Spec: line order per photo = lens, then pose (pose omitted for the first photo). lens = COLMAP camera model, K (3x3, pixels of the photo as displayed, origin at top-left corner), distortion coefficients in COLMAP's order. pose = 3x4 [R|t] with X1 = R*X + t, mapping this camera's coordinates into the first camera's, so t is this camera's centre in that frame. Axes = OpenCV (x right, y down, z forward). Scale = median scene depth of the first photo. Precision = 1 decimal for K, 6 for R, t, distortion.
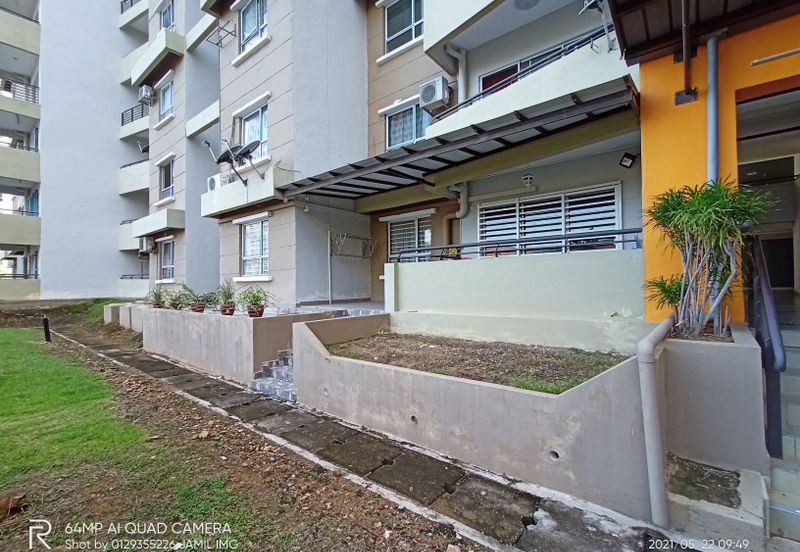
lens RADIAL K [[359.2, 0, 400.0], [0, 359.2, 276.0], [0, 0, 1]] dist [-0.001003, -0.000353]
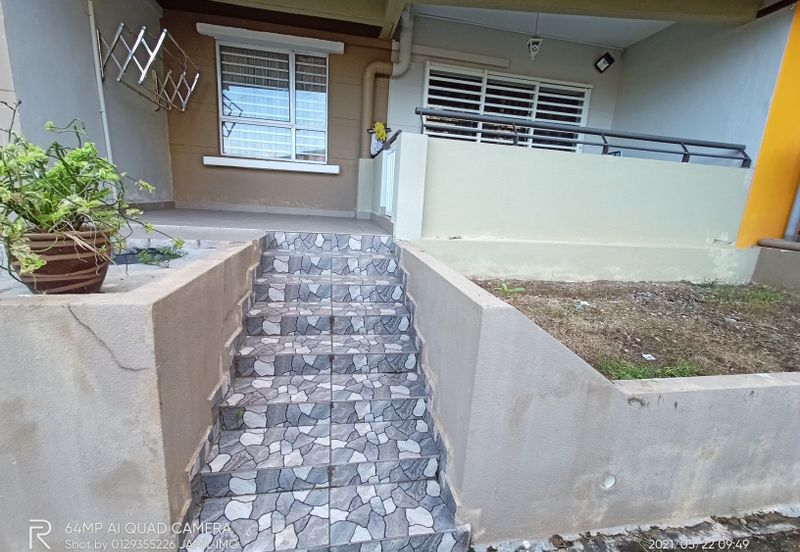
lens RADIAL K [[359.2, 0, 400.0], [0, 359.2, 276.0], [0, 0, 1]] dist [-0.001003, -0.000353]
pose [[0.635634, -0.115751, 0.763263, -0.501513], [-0.084250, 0.972389, 0.217627, 0.051178], [-0.767379, -0.202636, 0.608332, 0.839840]]
